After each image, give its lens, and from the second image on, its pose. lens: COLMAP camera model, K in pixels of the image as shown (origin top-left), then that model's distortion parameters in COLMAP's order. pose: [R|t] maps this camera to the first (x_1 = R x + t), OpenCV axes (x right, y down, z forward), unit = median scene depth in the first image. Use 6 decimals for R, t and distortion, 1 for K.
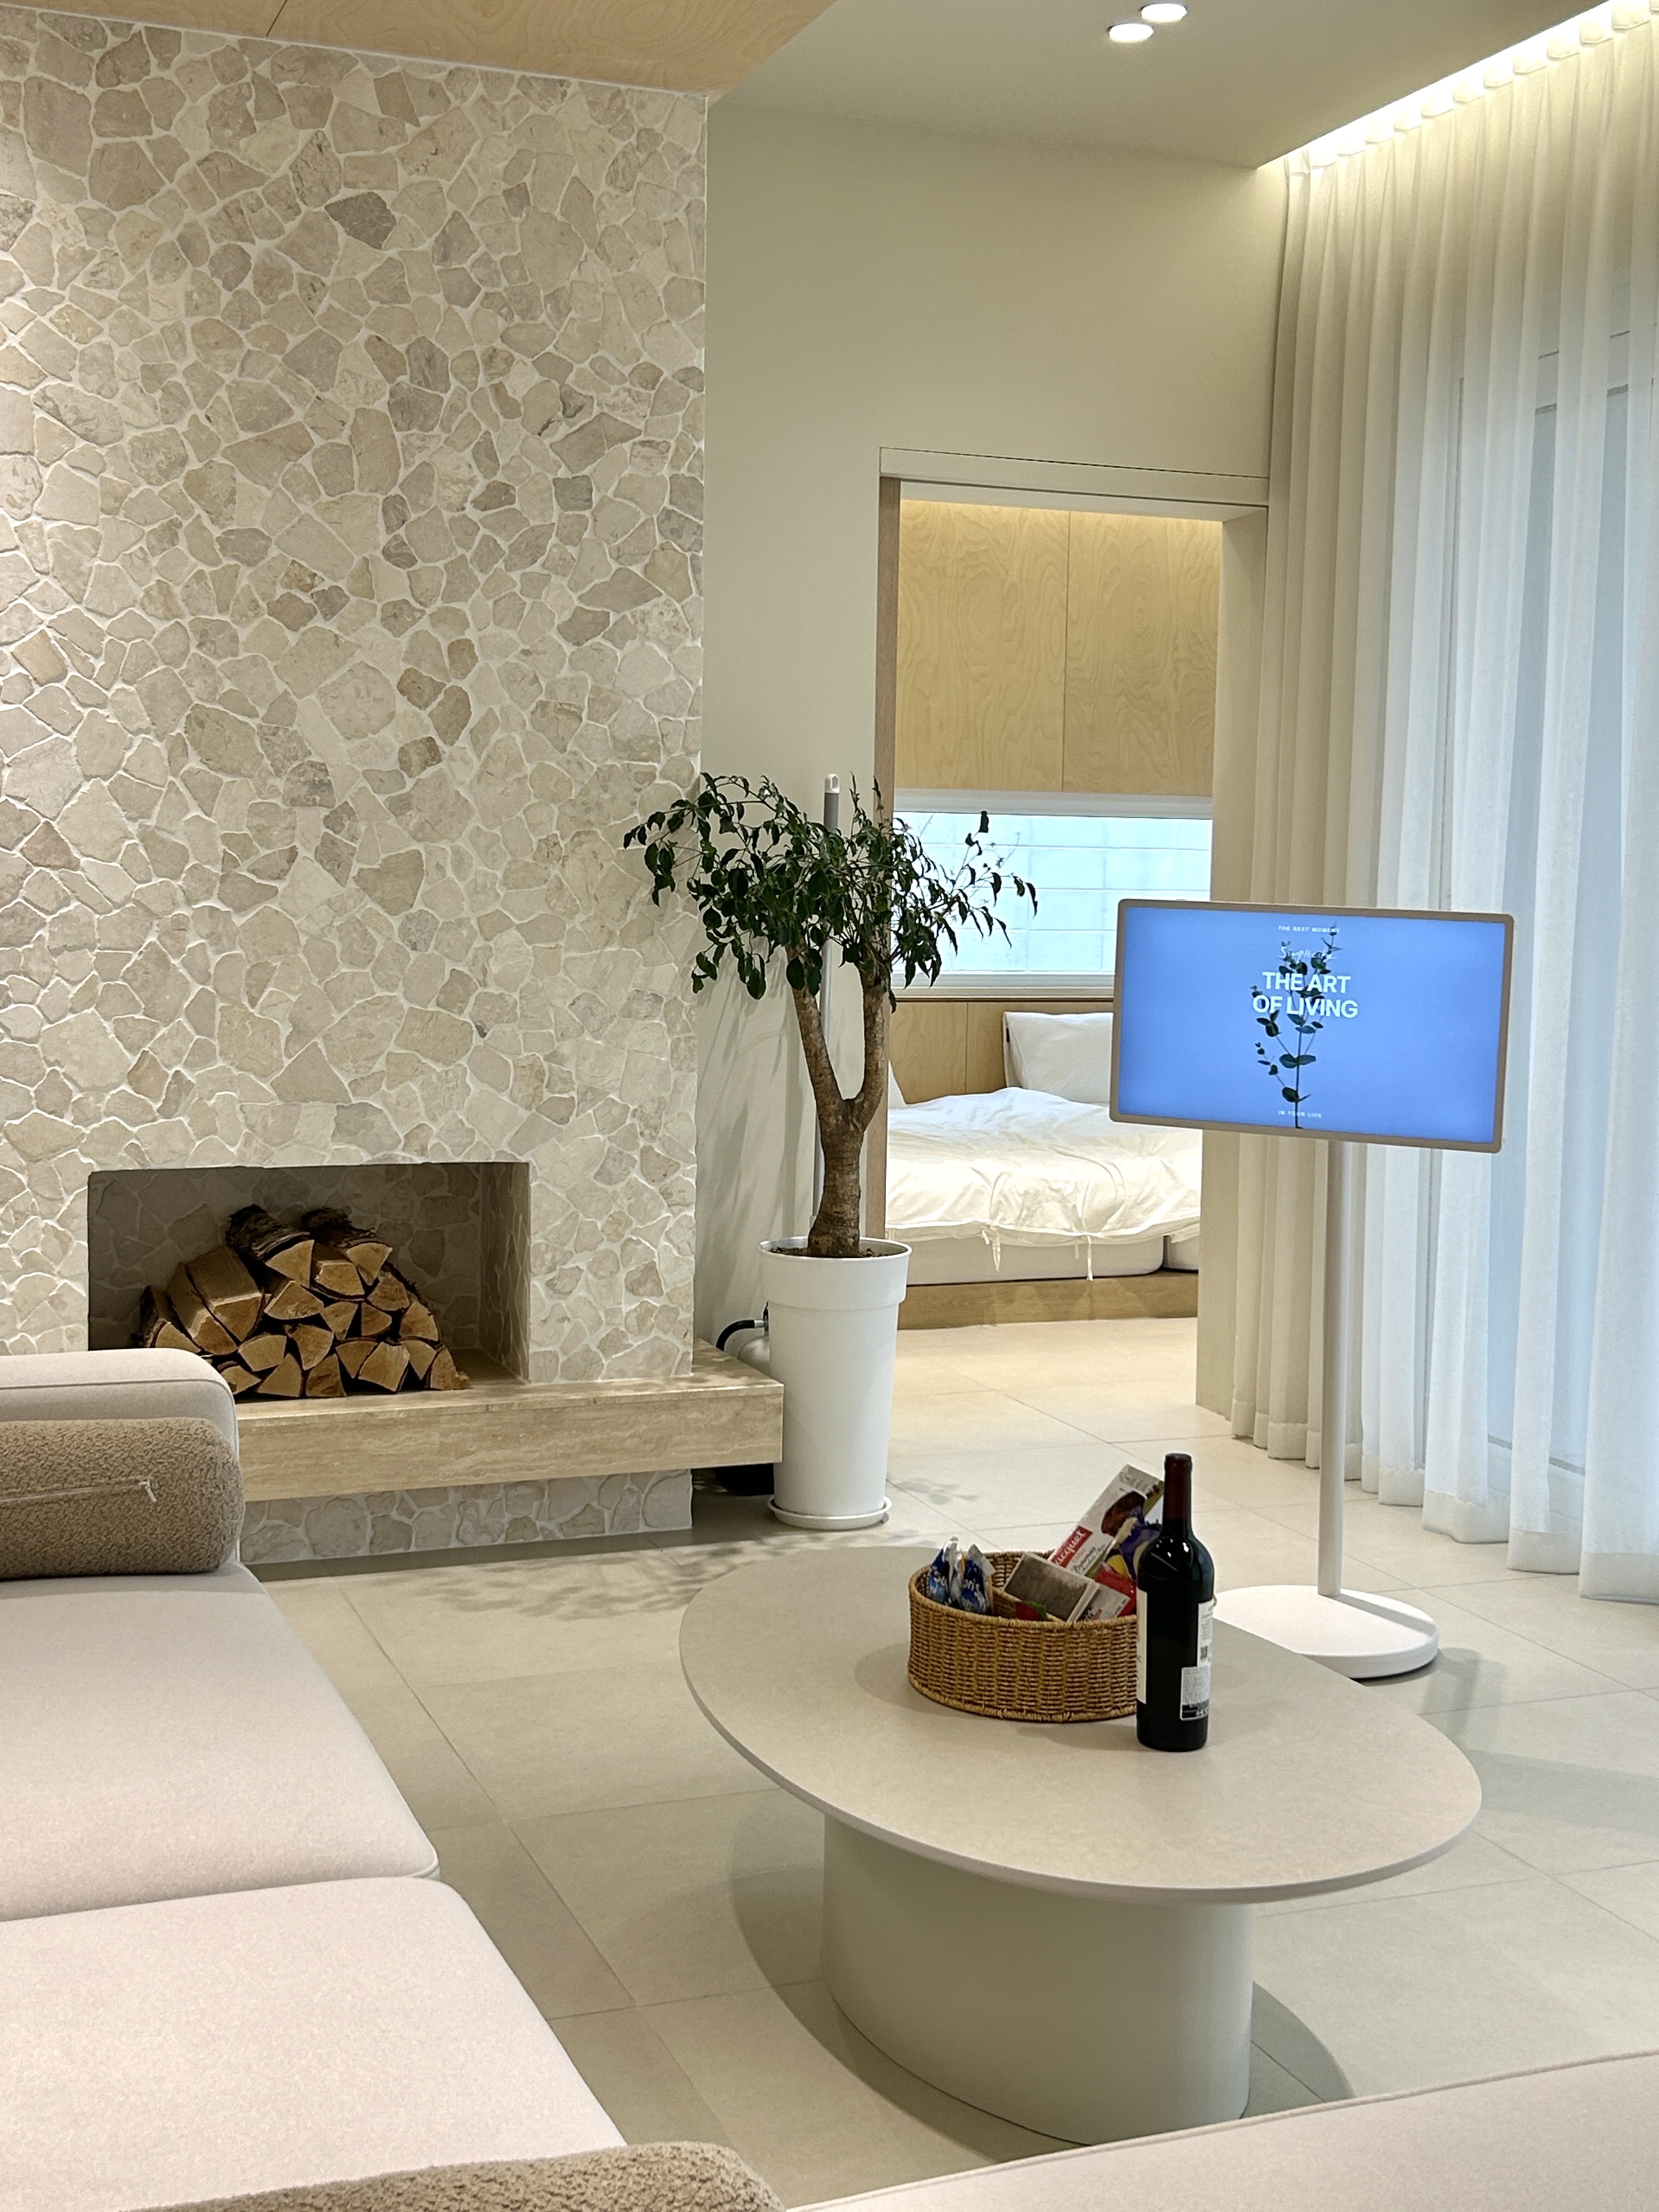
lens RADIAL K [[2646.6, 0, 872.4], [0, 2646.6, 1103.8], [0, 0, 1]] dist [0.135035, -0.332508]
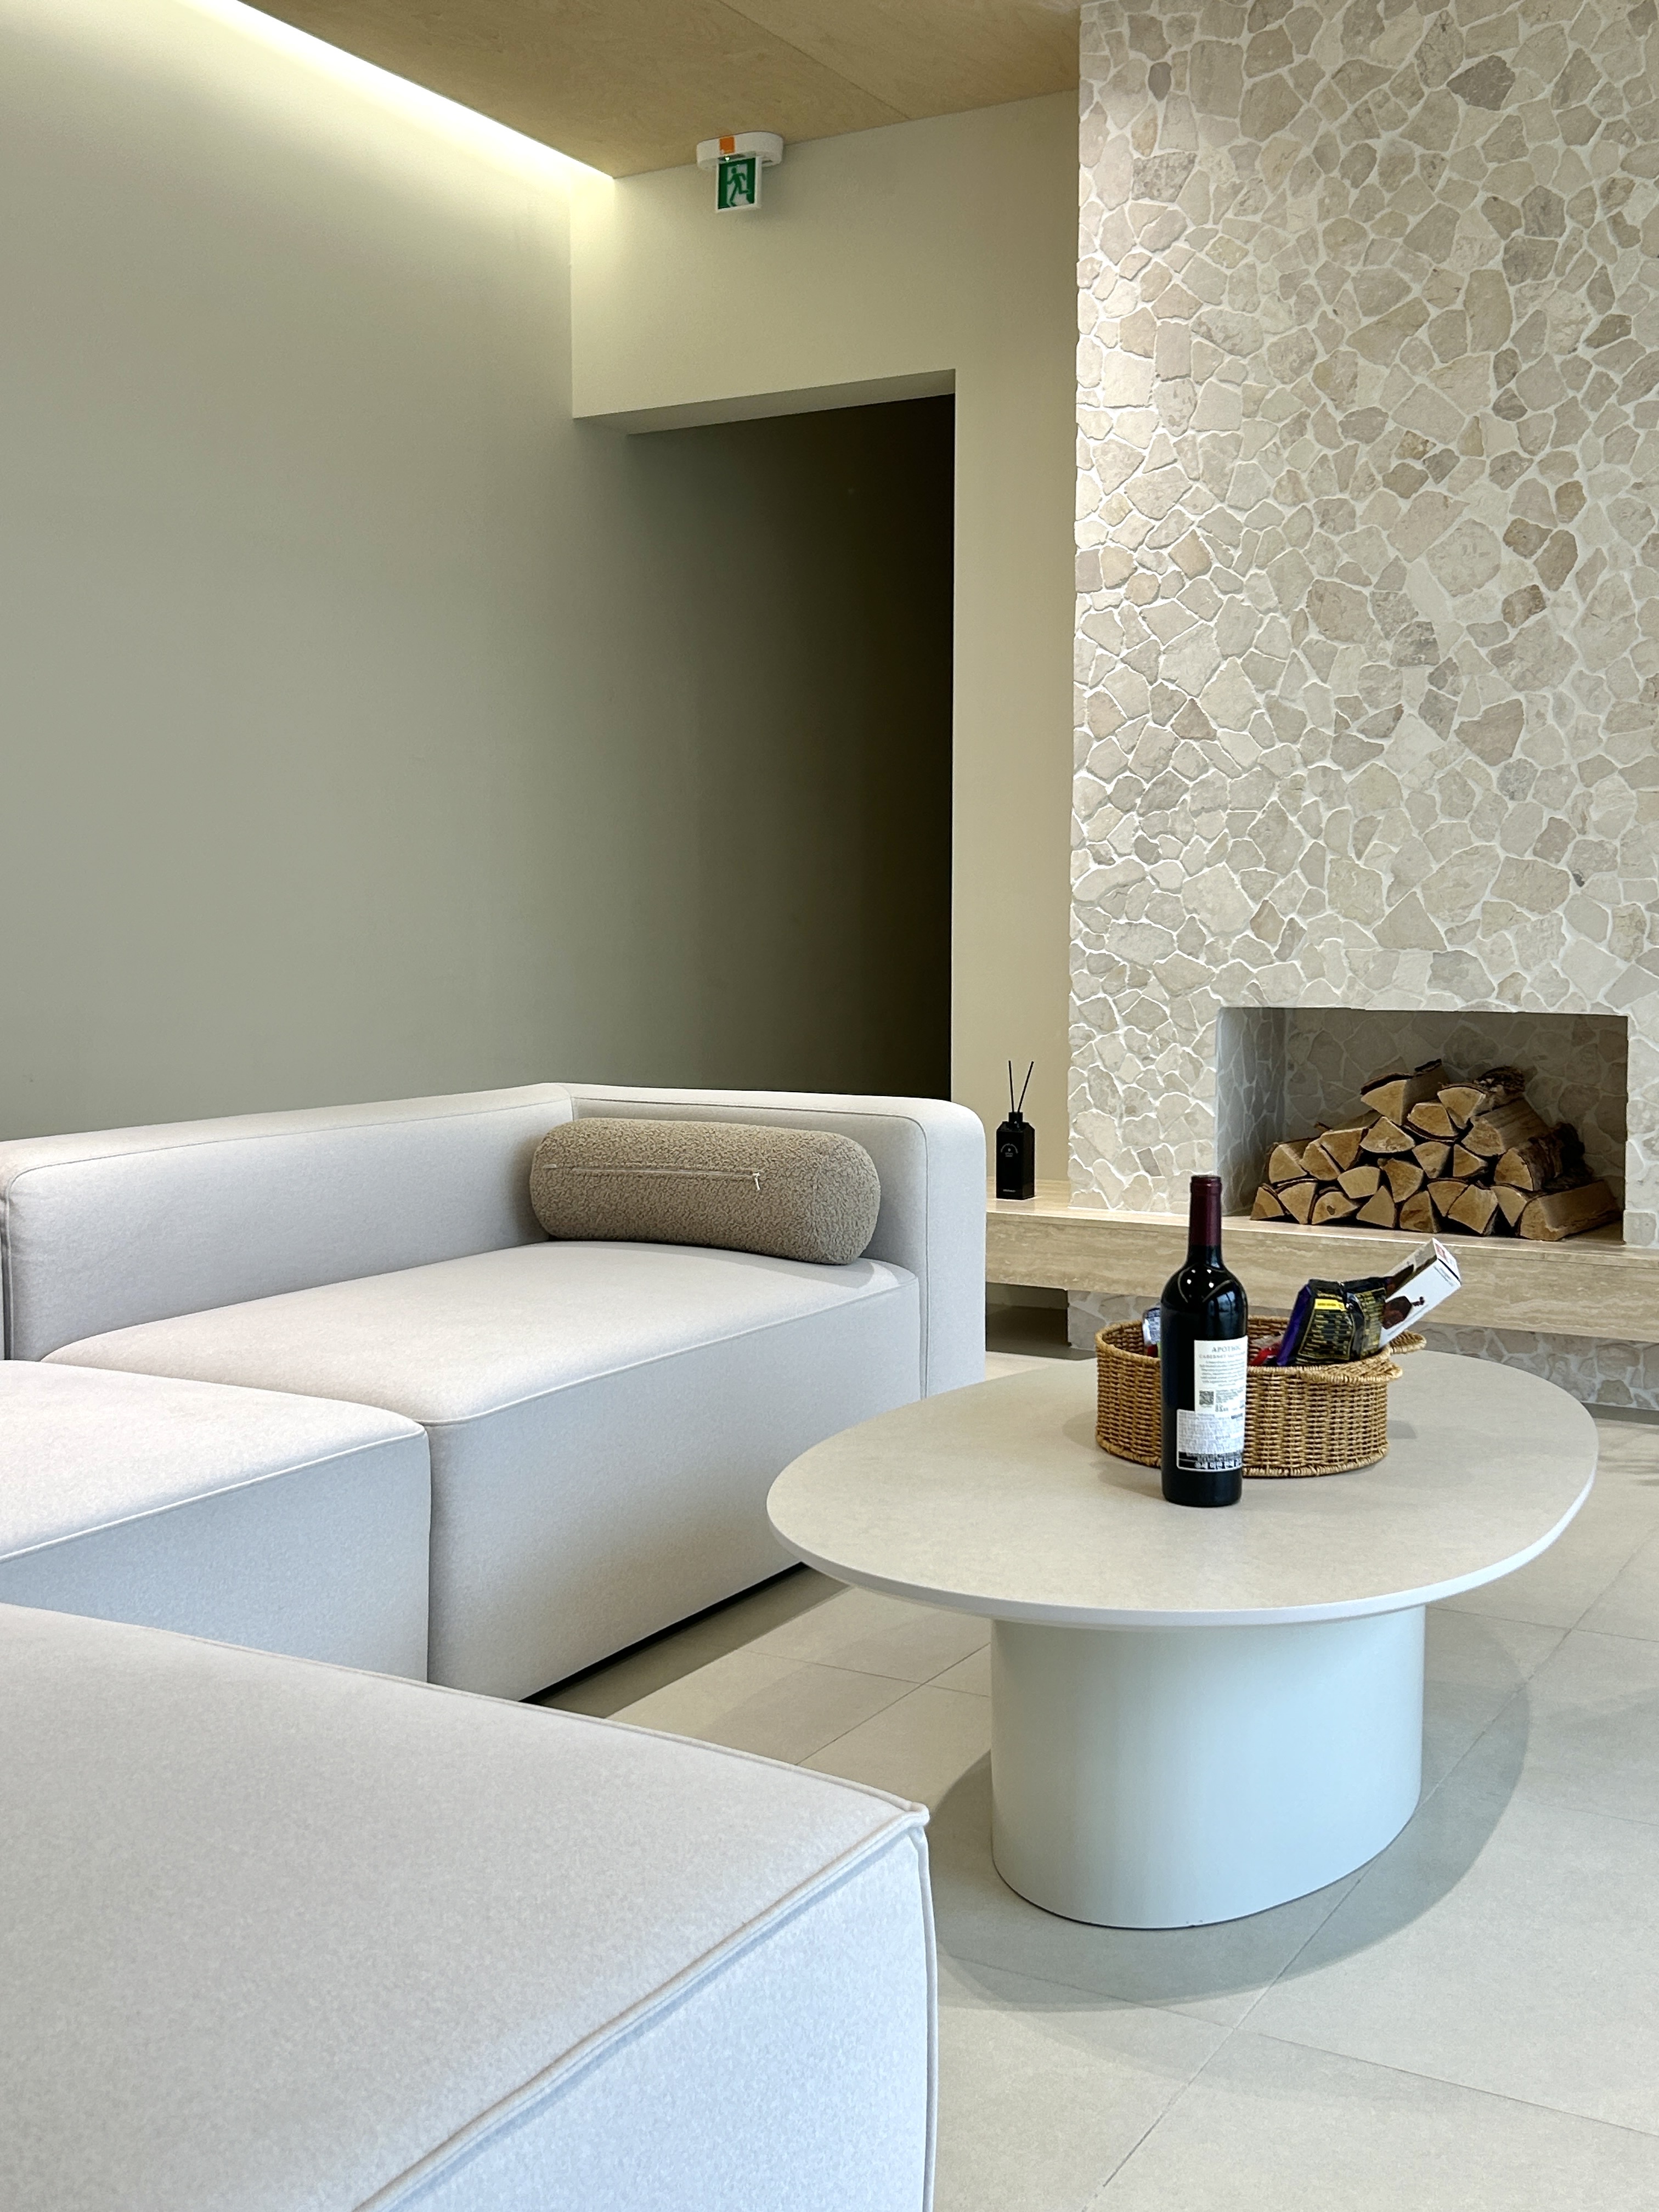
lens RADIAL K [[2343.7, 0, 826.4], [0, 2343.7, 1159.0], [0, 0, 1]] dist [0.030917, -0.049302]
pose [[0.622934, 0.061722, -0.779836, 0.376125], [-0.054087, 0.997895, 0.035776, 0.061645], [0.780403, 0.019893, 0.624961, 0.241275]]
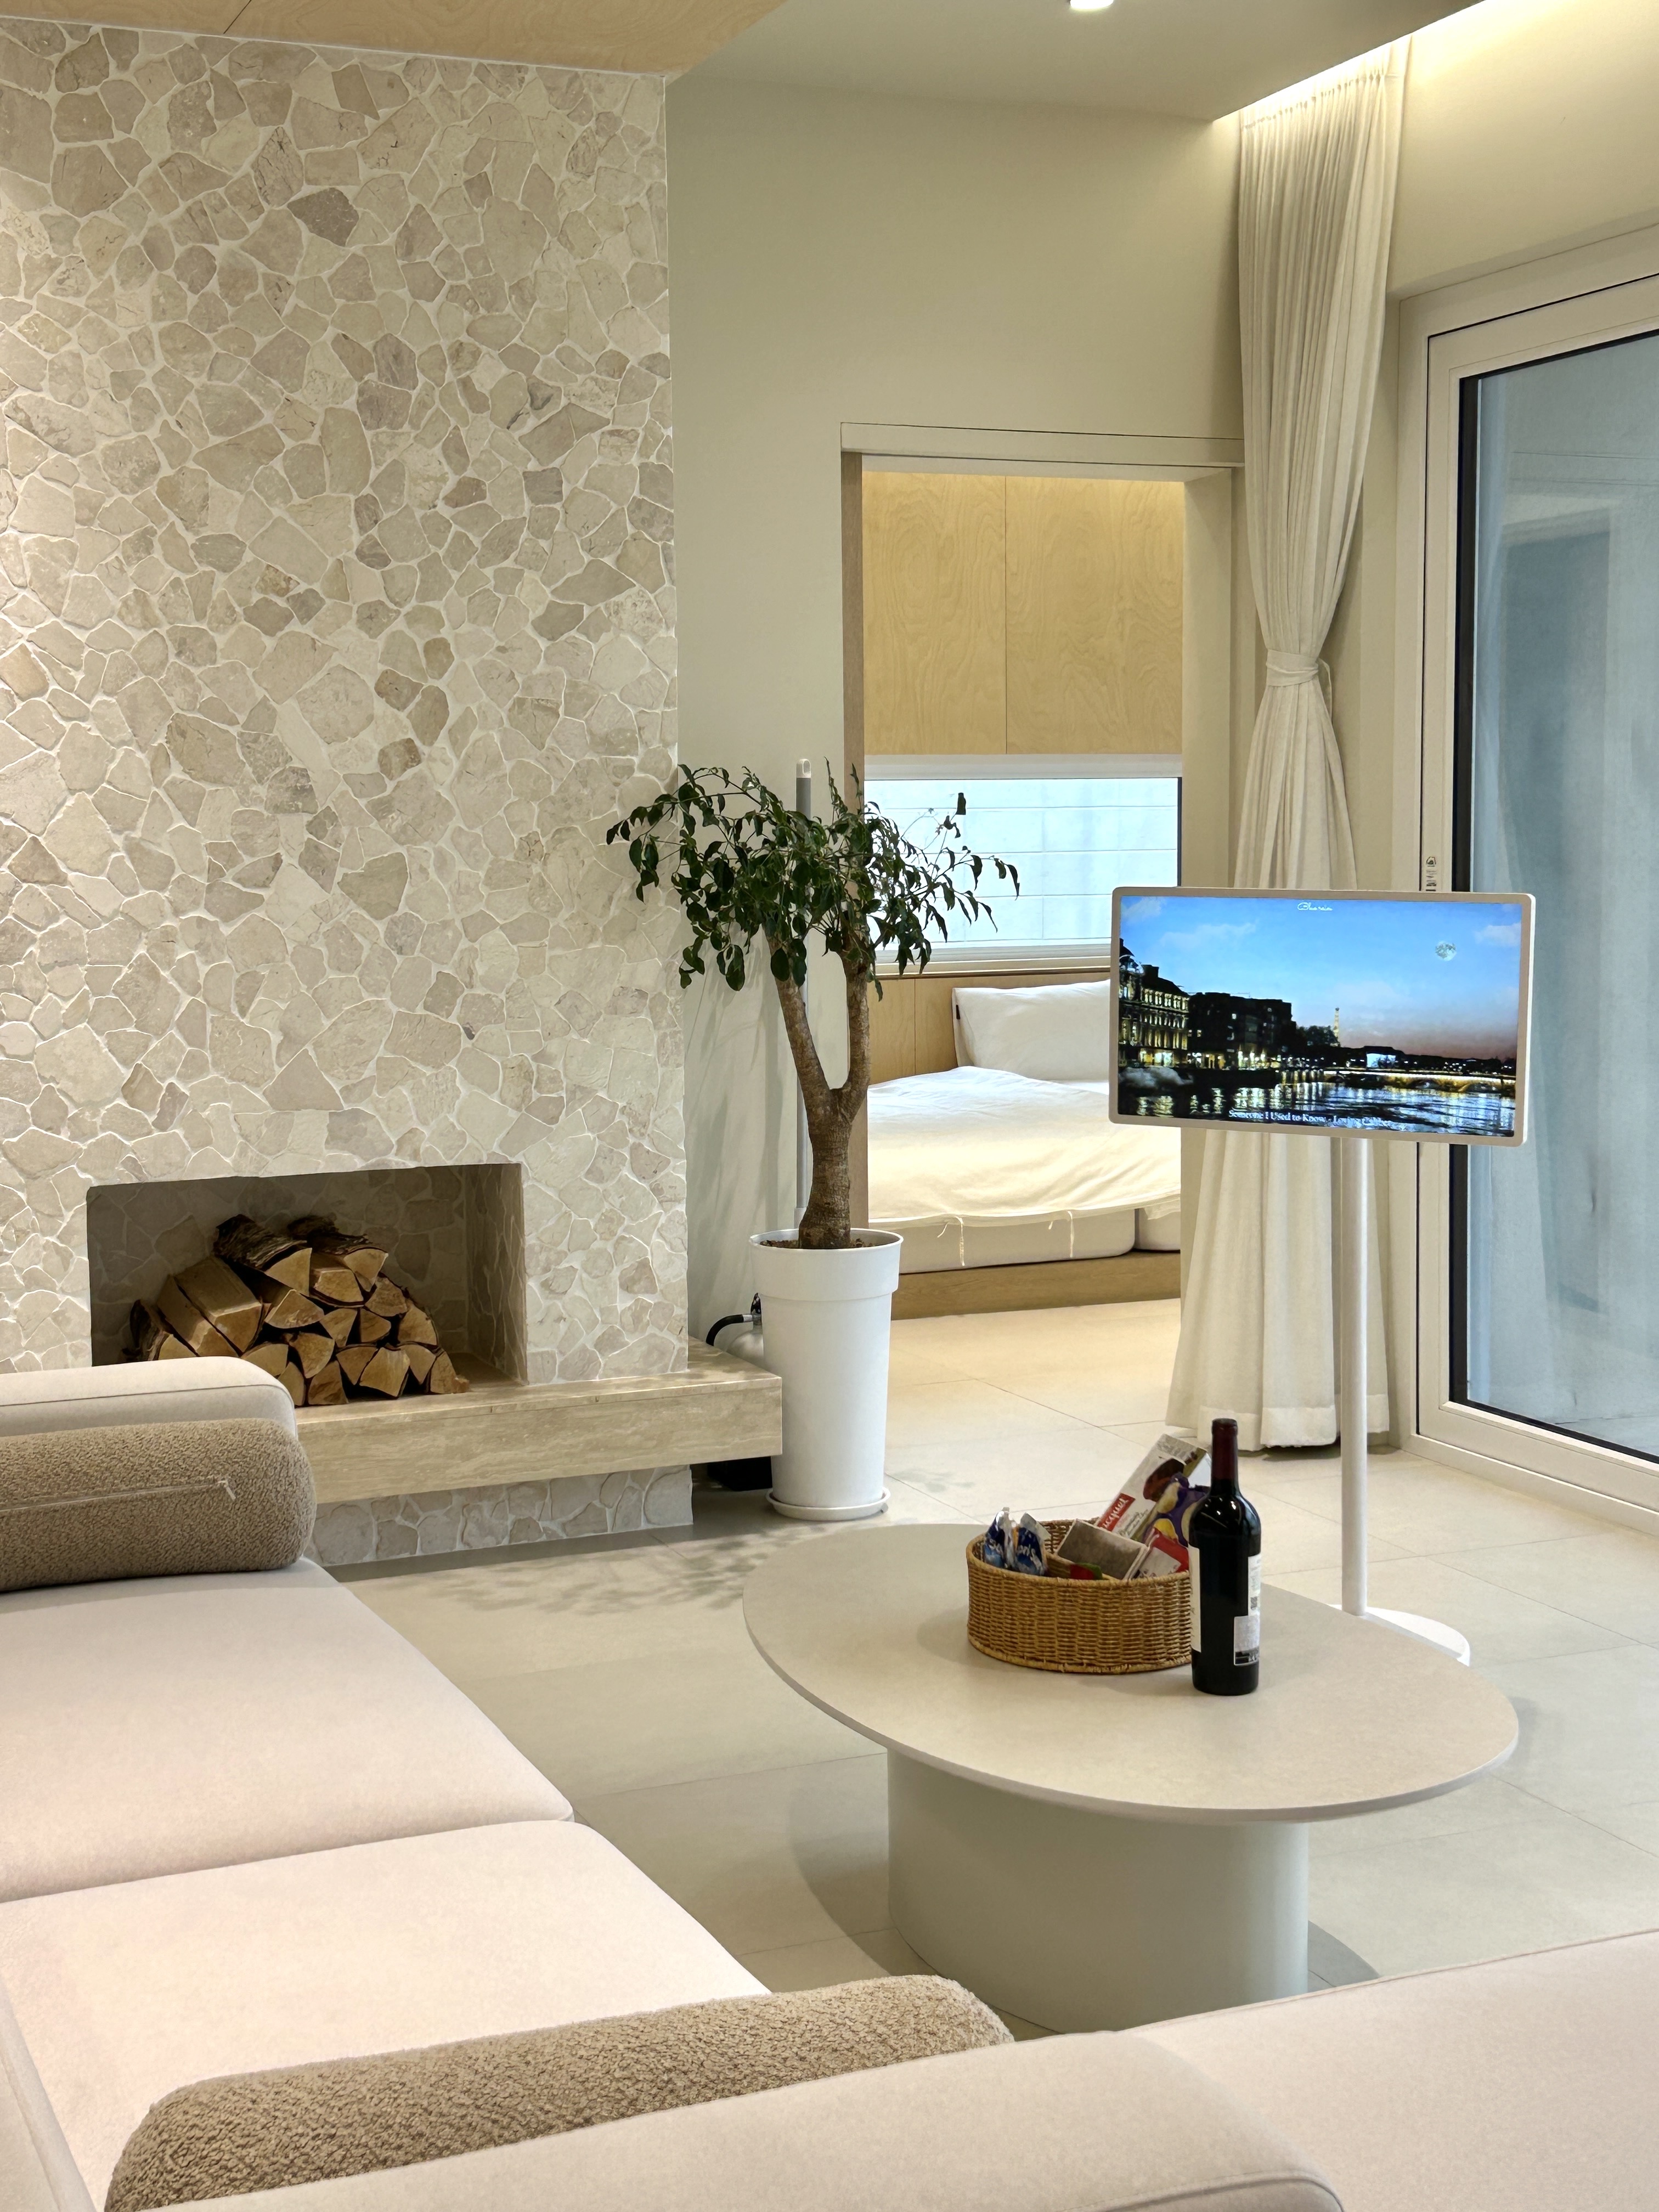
lens RADIAL K [[2898.2, 0, 825.9], [0, 2898.2, 1161.7], [0, 0, 1]] dist [0.144680, -0.372469]
pose [[0.999267, -0.033083, 0.019237, -0.037210], [0.032539, 0.999080, 0.027934, -0.005395], [-0.020143, -0.027287, 0.999425, -0.094228]]
